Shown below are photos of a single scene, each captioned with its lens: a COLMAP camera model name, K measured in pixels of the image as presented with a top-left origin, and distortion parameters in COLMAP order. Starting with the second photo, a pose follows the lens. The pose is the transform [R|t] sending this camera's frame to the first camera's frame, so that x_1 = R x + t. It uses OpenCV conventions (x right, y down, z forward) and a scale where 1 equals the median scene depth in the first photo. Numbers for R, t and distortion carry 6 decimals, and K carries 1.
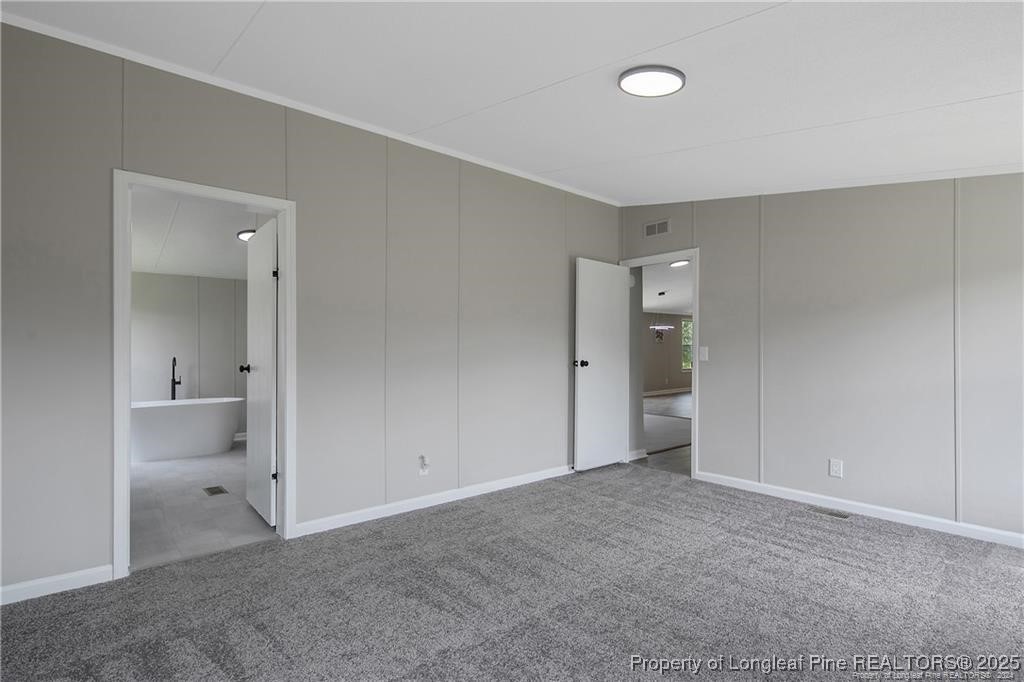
lens RADIAL K [[483.1, 0, 514.1], [0, 483.1, 350.2], [0, 0, 1]] dist [-0.000758, -0.000084]
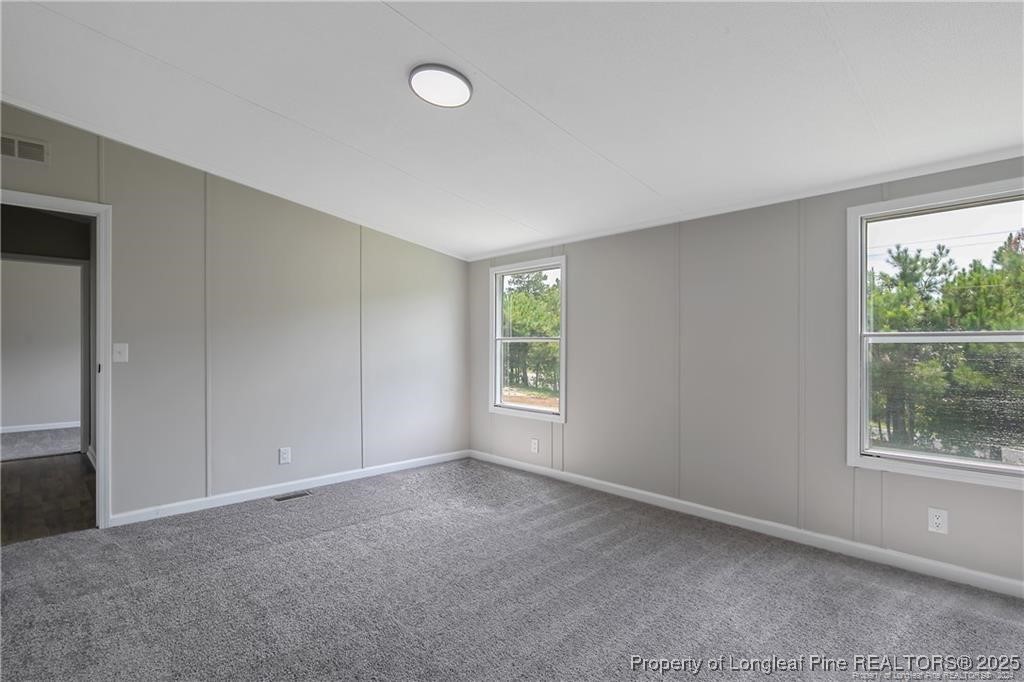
lens RADIAL K [[493.9, 0, 509.7], [0, 493.9, 338.4], [0, 0, 1]] dist [-0.000795, -0.000115]
pose [[-0.034265, 0.012956, 0.999329, -0.459011], [0.000228, 0.999916, -0.012956, -0.005928], [-0.999413, -0.000216, -0.034265, 0.516733]]
